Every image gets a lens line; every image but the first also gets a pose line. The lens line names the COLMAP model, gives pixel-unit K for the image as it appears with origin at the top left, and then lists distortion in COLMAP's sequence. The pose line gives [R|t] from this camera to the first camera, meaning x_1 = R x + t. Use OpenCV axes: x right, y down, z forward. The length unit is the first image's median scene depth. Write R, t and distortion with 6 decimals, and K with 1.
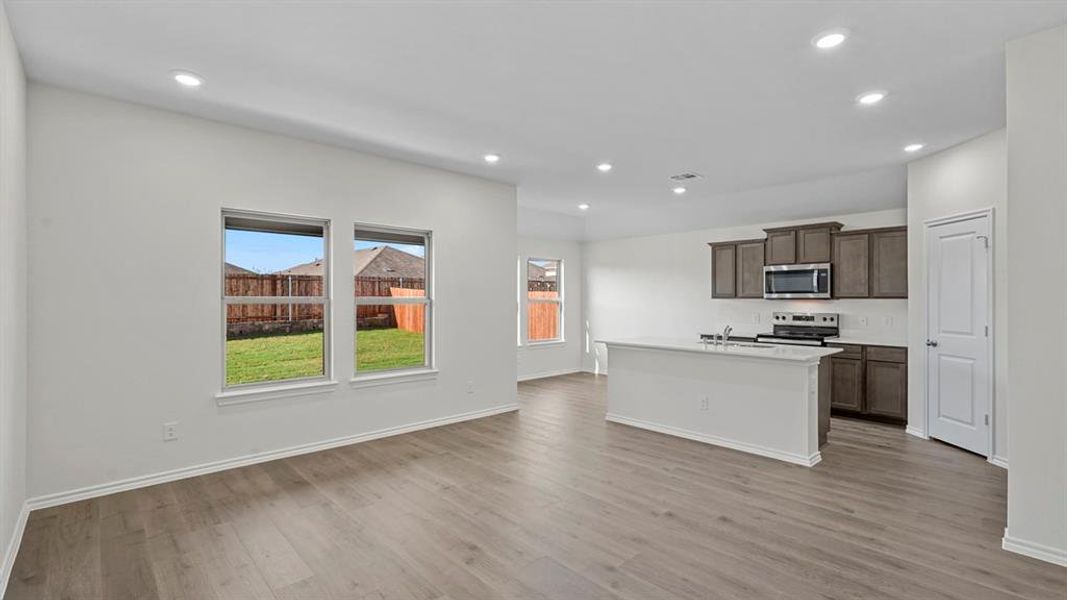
lens RADIAL K [[476.4, 0, 527.7], [0, 476.4, 299.4], [0, 0, 1]] dist [-0.007658, 0.004562]
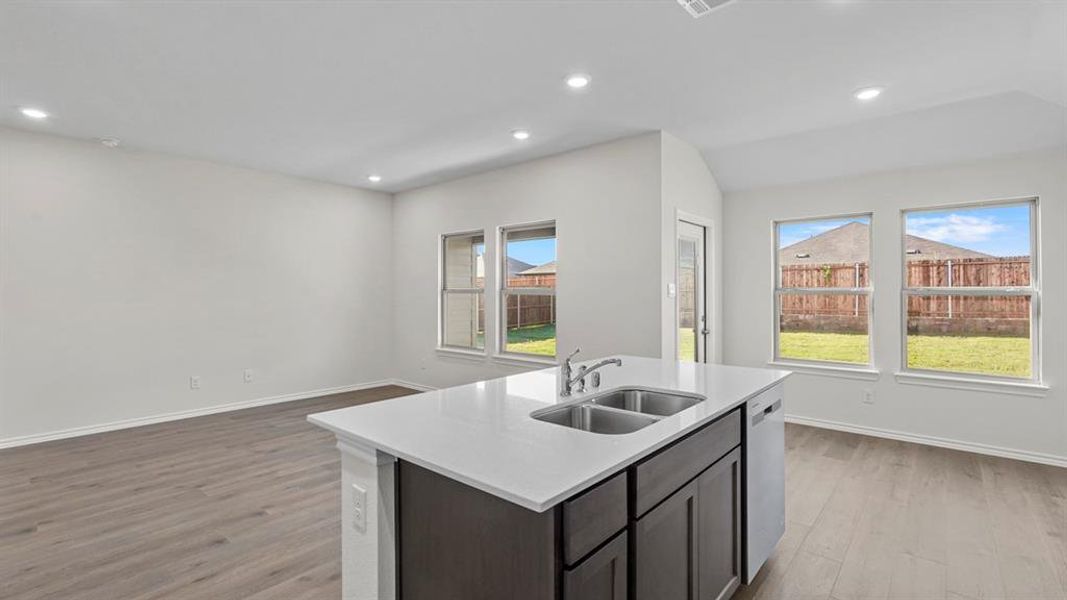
lens RADIAL K [[476.4, 0, 528.5], [0, 476.4, 290.6], [0, 0, 1]] dist [-0.007658, 0.004562]
pose [[0.102434, -0.002887, -0.994736, 0.693822], [0.001740, 0.999995, -0.002723, 0.004154], [0.994738, -0.001452, 0.102439, 0.765687]]
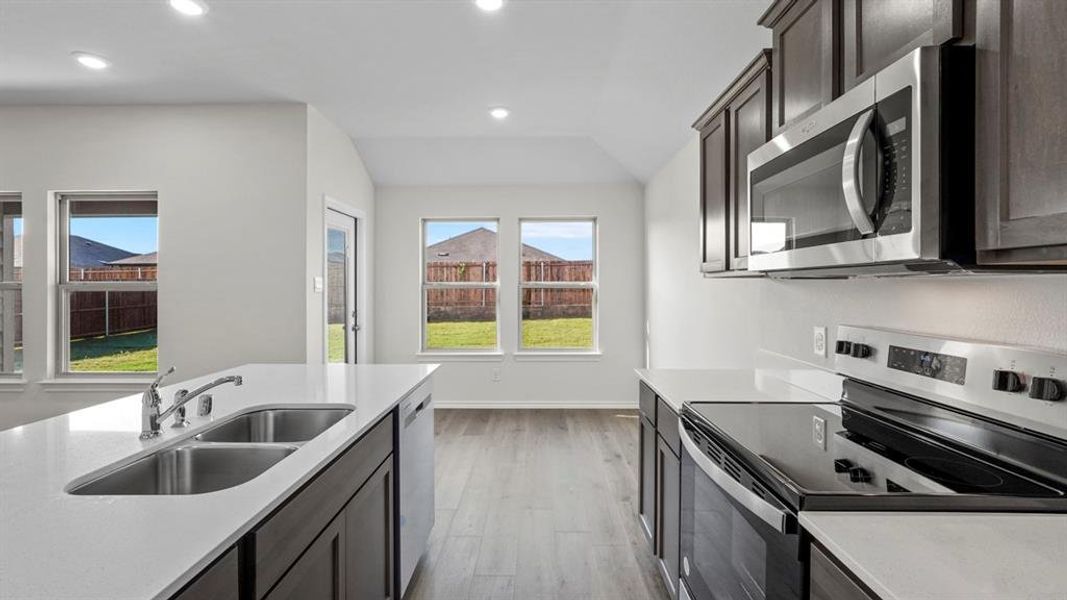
lens RADIAL K [[476.4, 0, 528.9], [0, 476.4, 283.6], [0, 0, 1]] dist [-0.007658, 0.004562]
pose [[0.720334, -0.006364, -0.693599, 0.651221], [0.005117, 0.999979, -0.003861, 0.004964], [0.693609, -0.000768, 0.720351, 0.788906]]
